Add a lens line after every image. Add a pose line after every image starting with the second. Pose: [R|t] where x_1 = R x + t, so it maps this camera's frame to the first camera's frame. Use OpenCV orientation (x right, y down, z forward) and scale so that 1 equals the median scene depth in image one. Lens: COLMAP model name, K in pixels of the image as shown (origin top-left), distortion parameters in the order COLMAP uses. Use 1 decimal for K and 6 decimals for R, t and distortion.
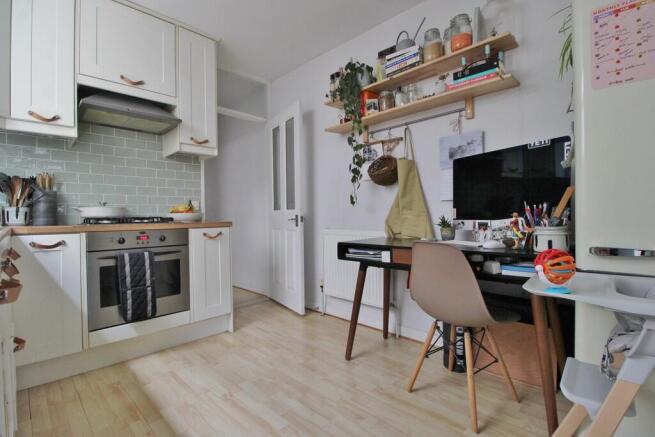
lens RADIAL K [[304.0, 0, 334.6], [0, 304.0, 214.0], [0, 0, 1]] dist [-0.008914, -0.005600]
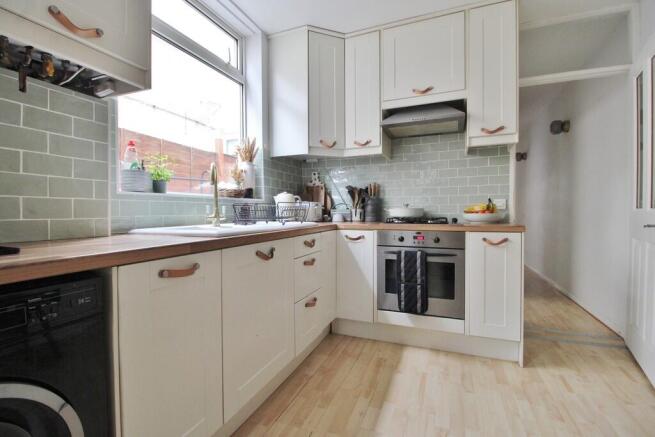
lens RADIAL K [[304.0, 0, 323.4], [0, 304.0, 217.8], [0, 0, 1]] dist [-0.008914, -0.005600]
pose [[0.357638, 0.030166, -0.933373, 0.240367], [0.005244, 0.999397, 0.034309, -0.030101], [0.933846, -0.017165, 0.357264, 0.305076]]
